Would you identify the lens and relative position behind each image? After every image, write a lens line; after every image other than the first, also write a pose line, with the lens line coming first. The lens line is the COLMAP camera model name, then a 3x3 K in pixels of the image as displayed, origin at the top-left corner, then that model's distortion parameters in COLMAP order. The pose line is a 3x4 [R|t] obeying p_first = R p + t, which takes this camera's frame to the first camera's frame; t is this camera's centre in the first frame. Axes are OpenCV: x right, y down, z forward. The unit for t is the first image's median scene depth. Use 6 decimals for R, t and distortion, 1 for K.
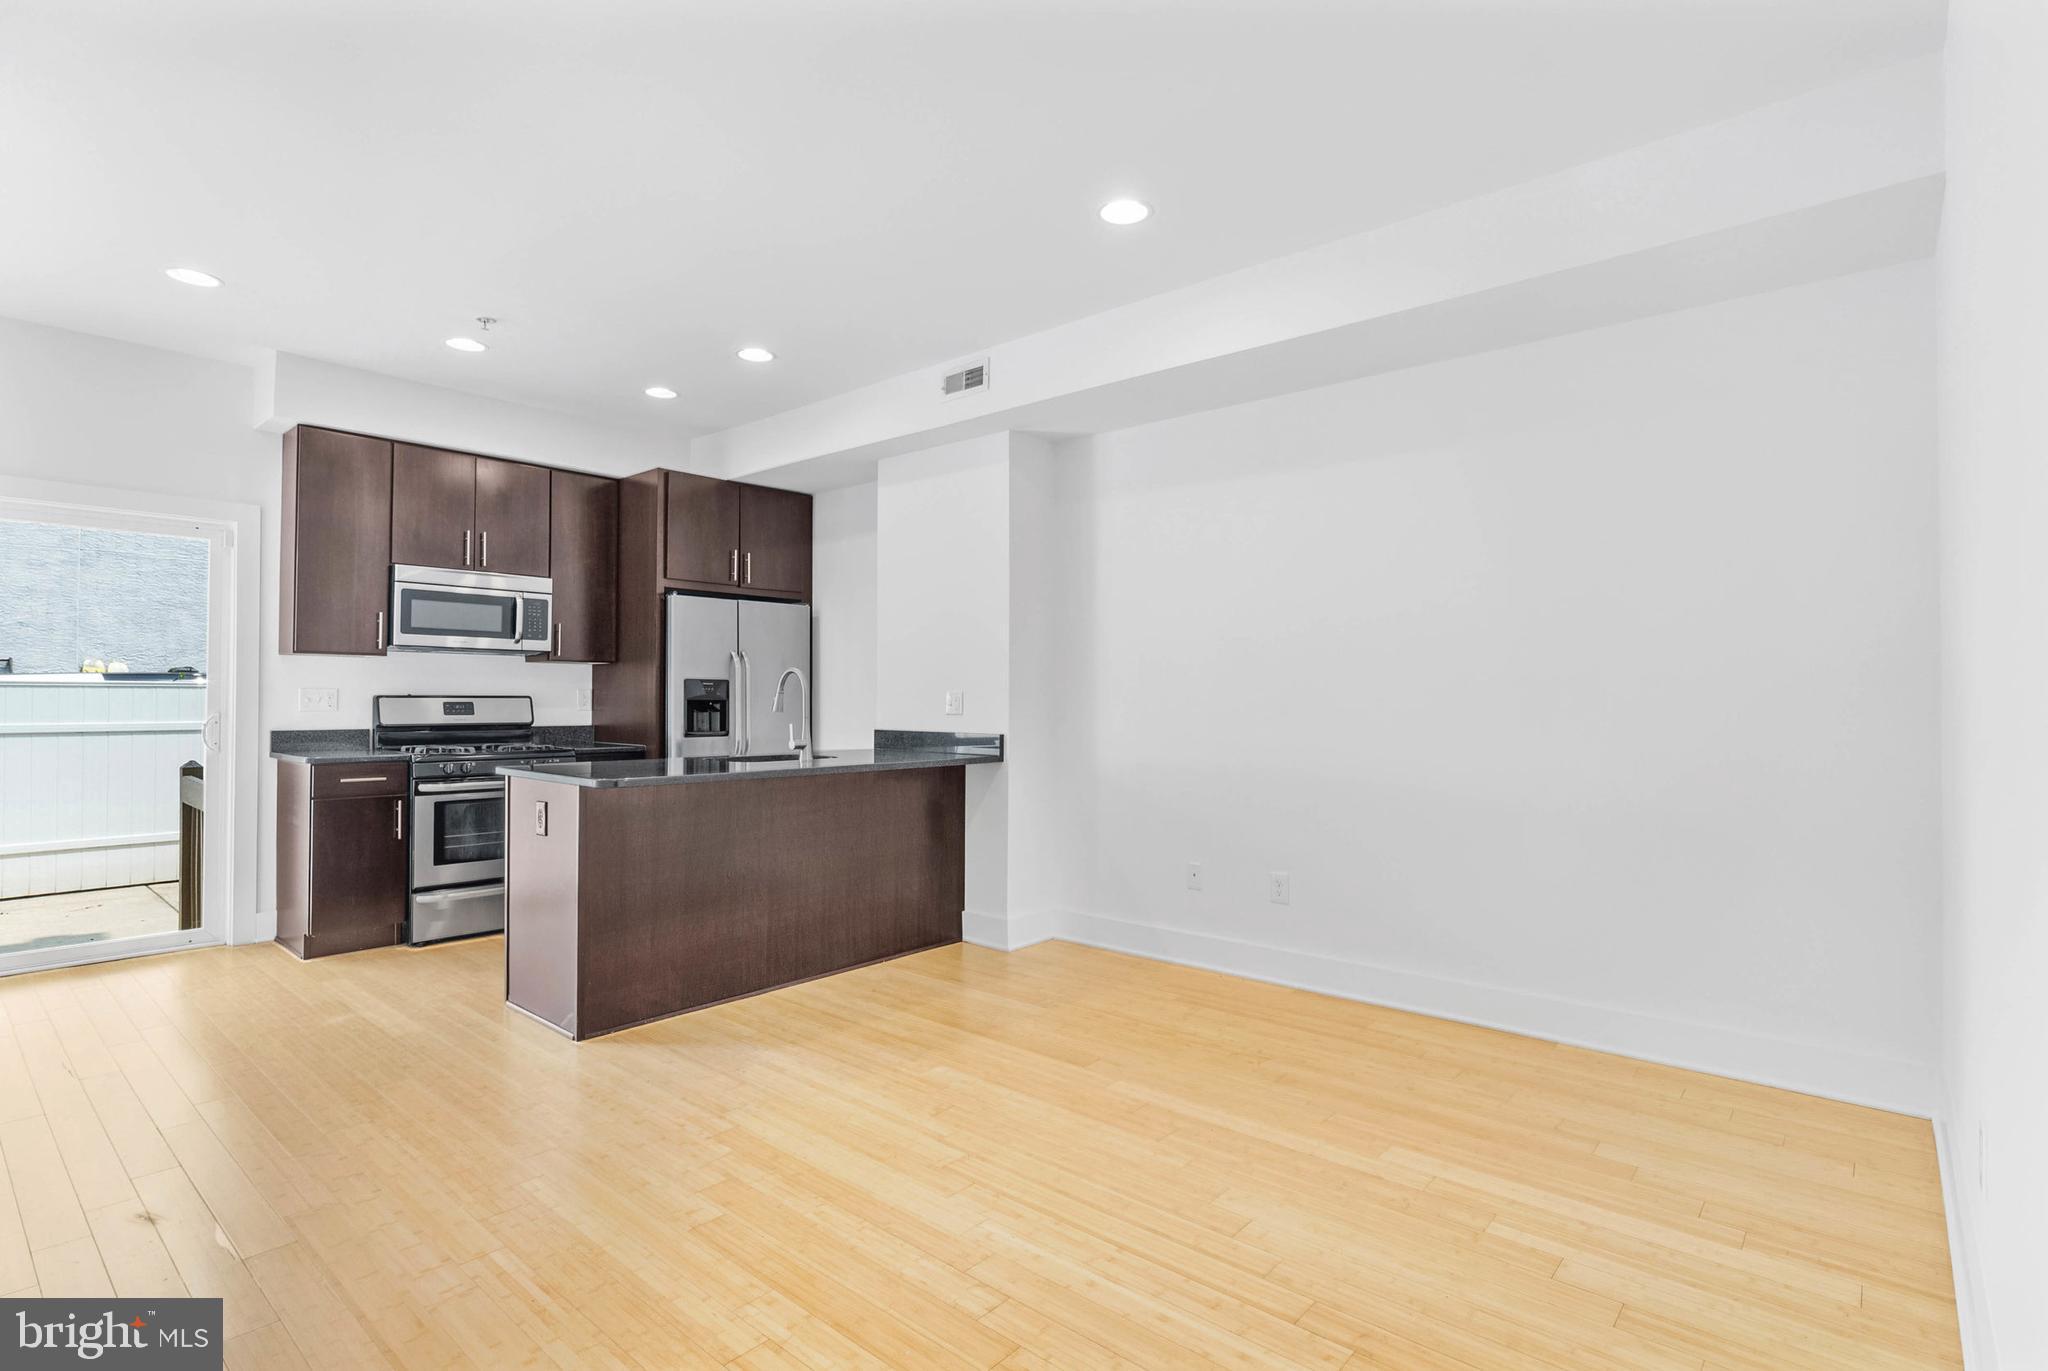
lens RADIAL K [[993.9, 0, 1024.0], [0, 993.9, 685.5], [0, 0, 1]] dist [-0.005420, 0.000075]
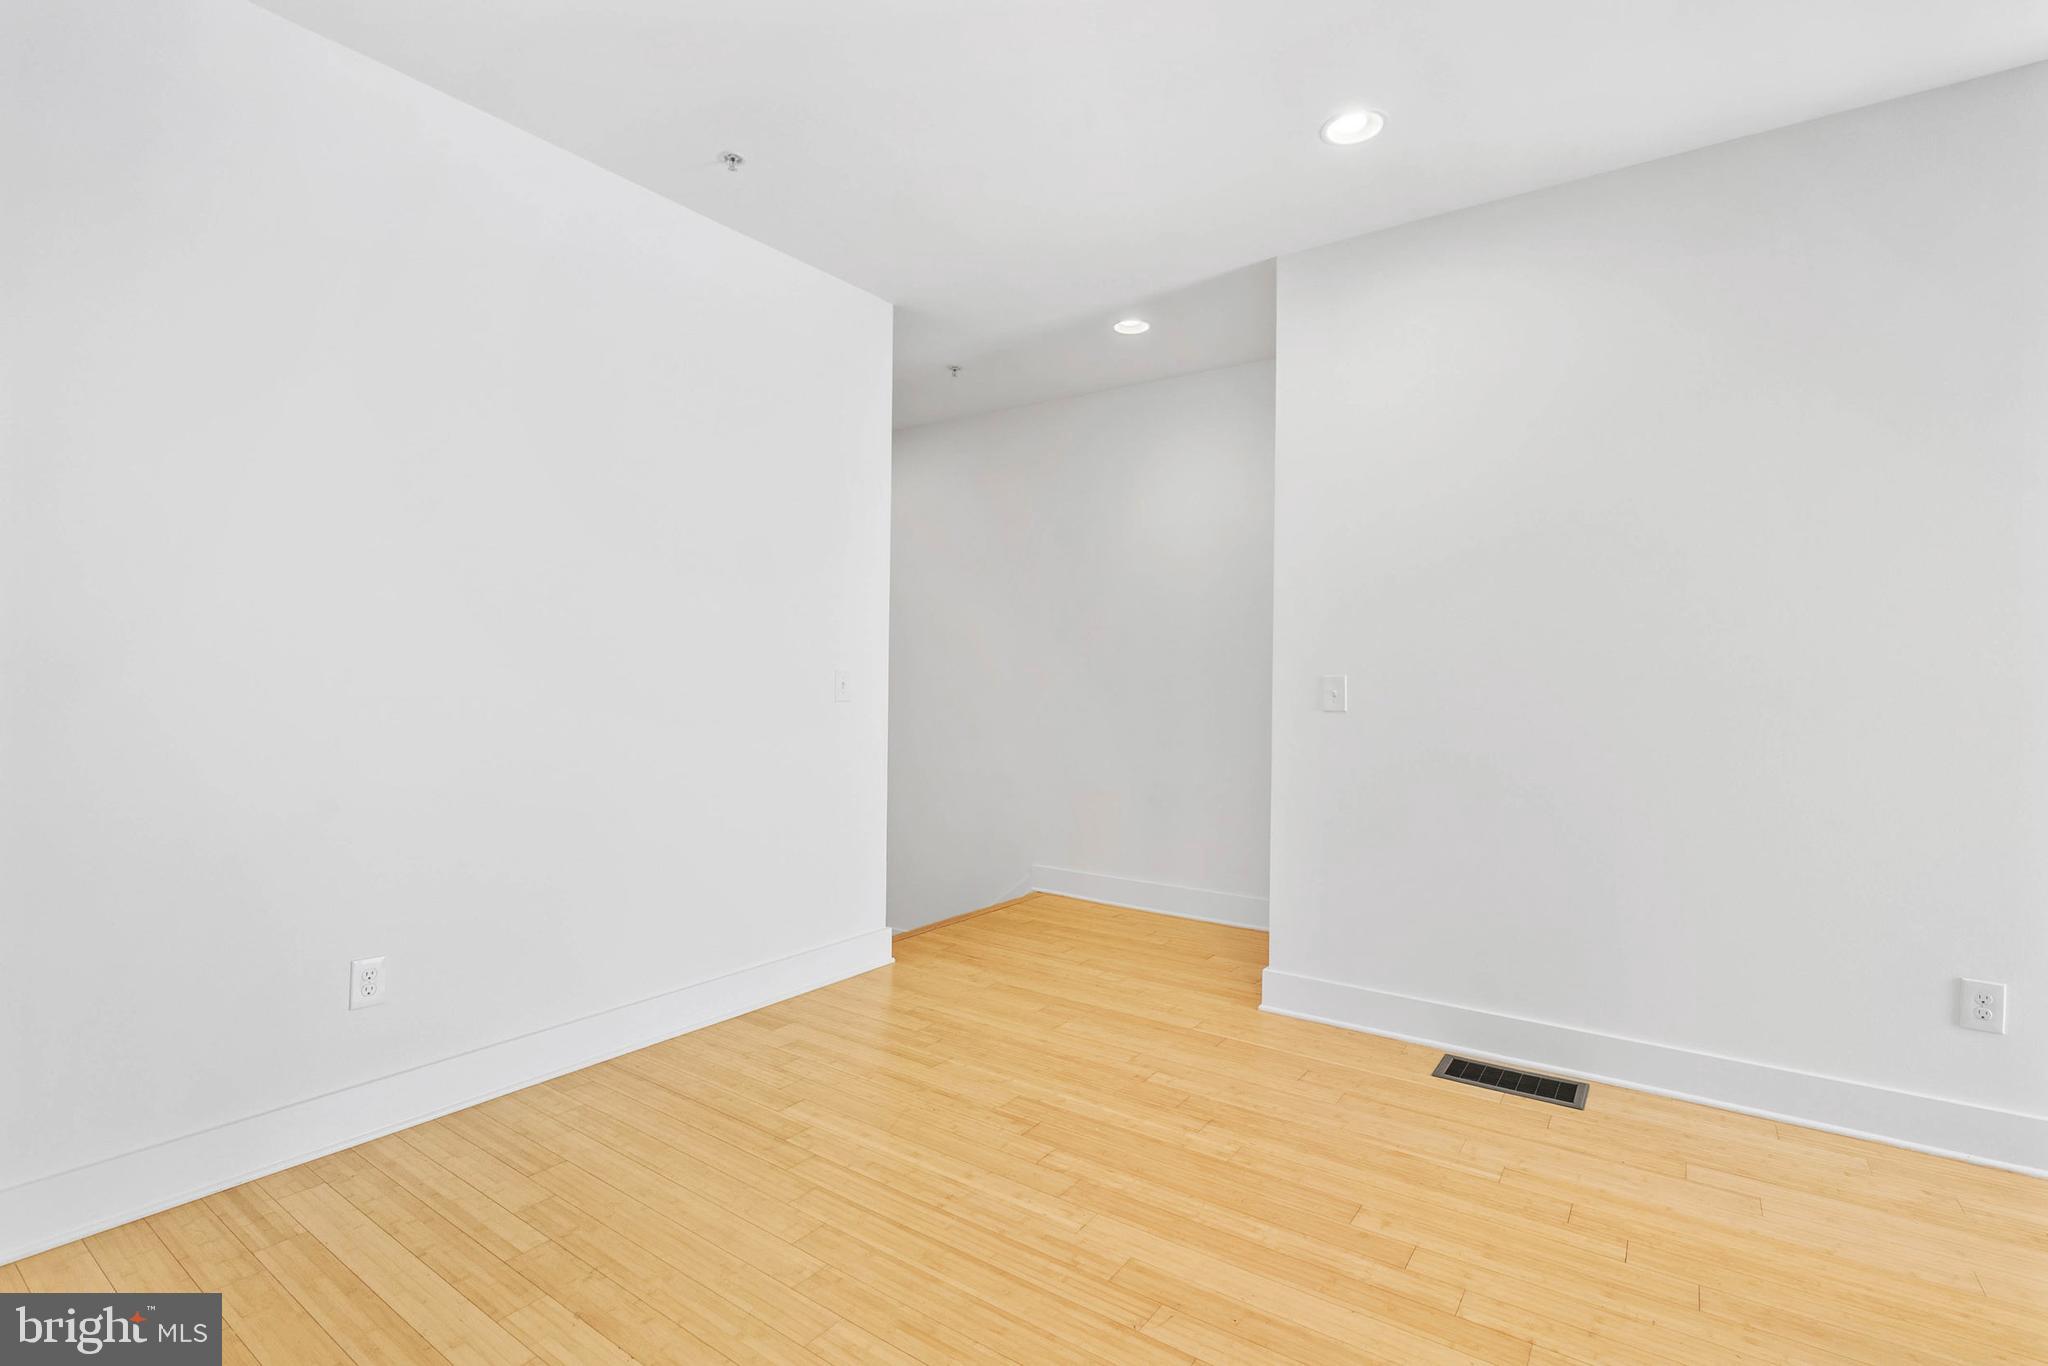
lens RADIAL K [[946.2, 0, 1024.0], [0, 946.2, 683.0], [0, 0, 1]] dist [-0.009189, 0.000478]
pose [[-0.995015, -0.010970, -0.099117, 0.051104], [-0.009858, 0.999883, -0.011703, 0.012145], [0.099234, -0.010667, -0.995007, 0.899066]]
